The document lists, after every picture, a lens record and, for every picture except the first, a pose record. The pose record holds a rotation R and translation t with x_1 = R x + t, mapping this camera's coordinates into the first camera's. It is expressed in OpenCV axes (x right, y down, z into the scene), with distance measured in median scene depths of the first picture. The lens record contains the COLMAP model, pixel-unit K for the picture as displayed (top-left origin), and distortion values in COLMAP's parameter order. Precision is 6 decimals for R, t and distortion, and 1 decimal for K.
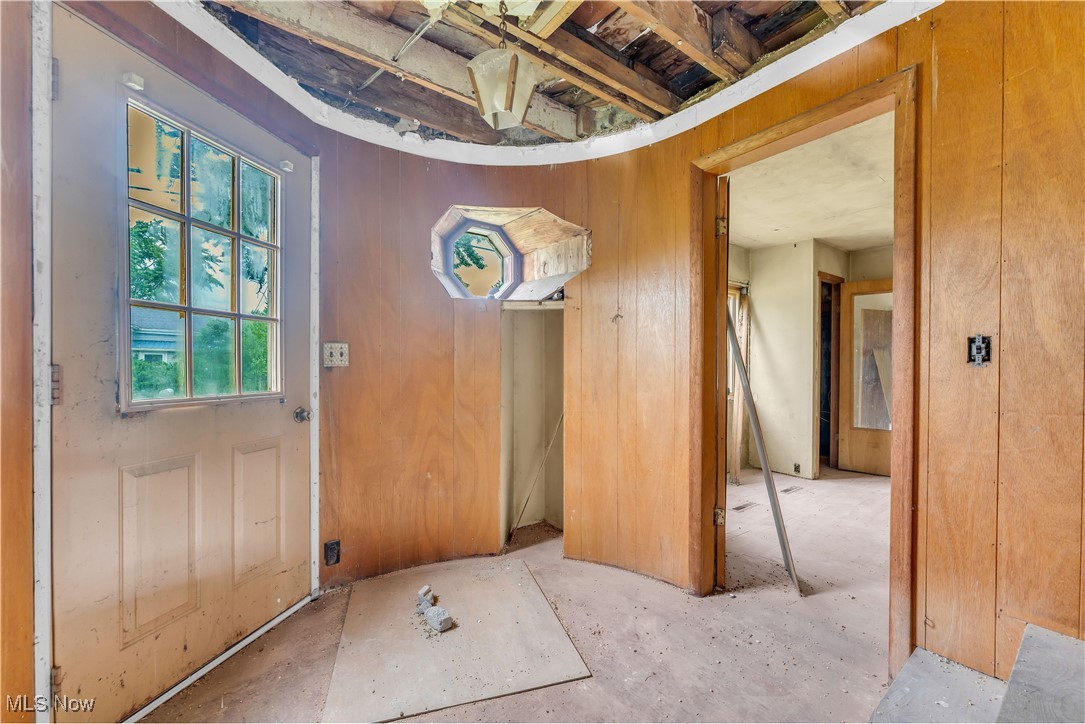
lens RADIAL K [[432.1, 0, 536.1], [0, 432.1, 368.9], [0, 0, 1]] dist [0.001116, -0.000054]
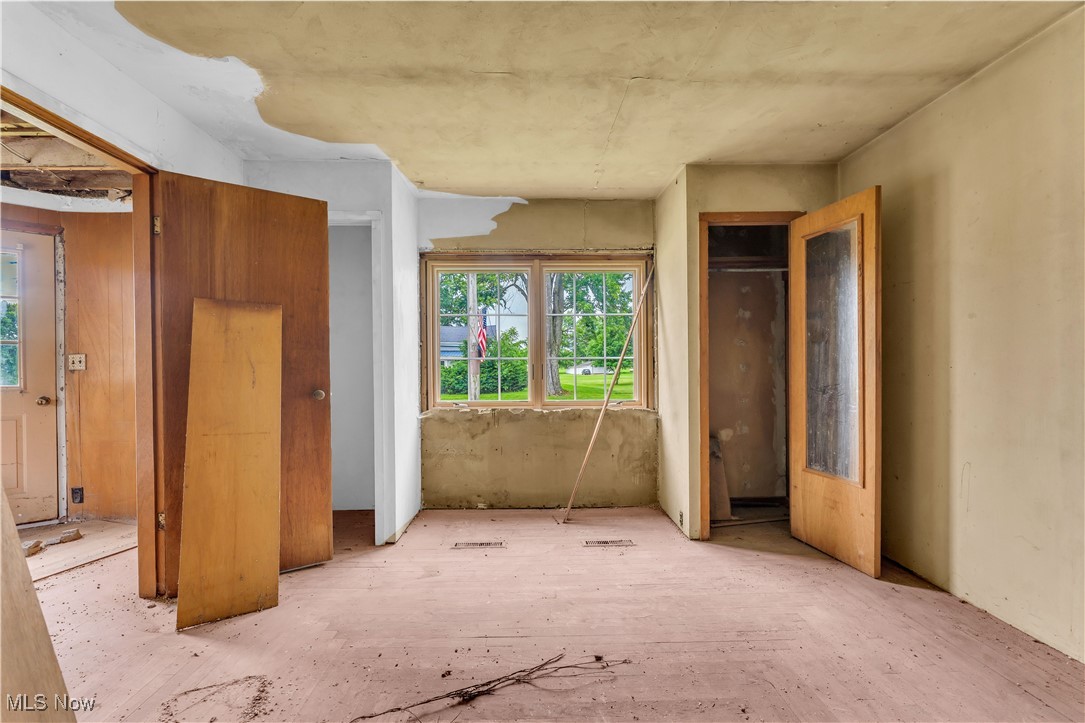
lens RADIAL K [[432.1, 0, 532.5], [0, 432.1, 369.0], [0, 0, 1]] dist [0.001116, -0.000054]
pose [[0.814326, -0.008717, -0.580343, 0.810388], [0.006738, 0.999962, -0.005564, 0.004507], [0.580369, 0.000621, 0.814353, 0.336028]]
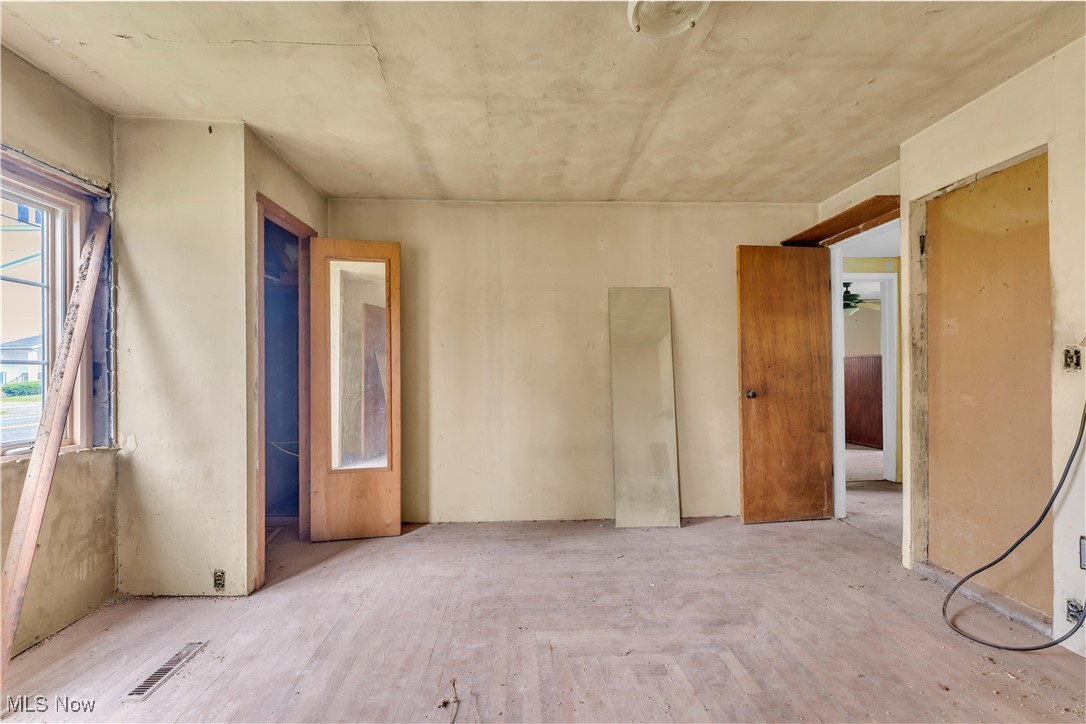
lens RADIAL K [[432.5, 0, 534.4], [0, 432.5, 370.2], [0, 0, 1]] dist [0.001116, -0.000054]
pose [[0.561946, -0.003891, 0.827165, 0.401806], [0.015176, 0.999869, -0.005607, -0.001504], [-0.827035, 0.015704, 0.561931, 0.424512]]
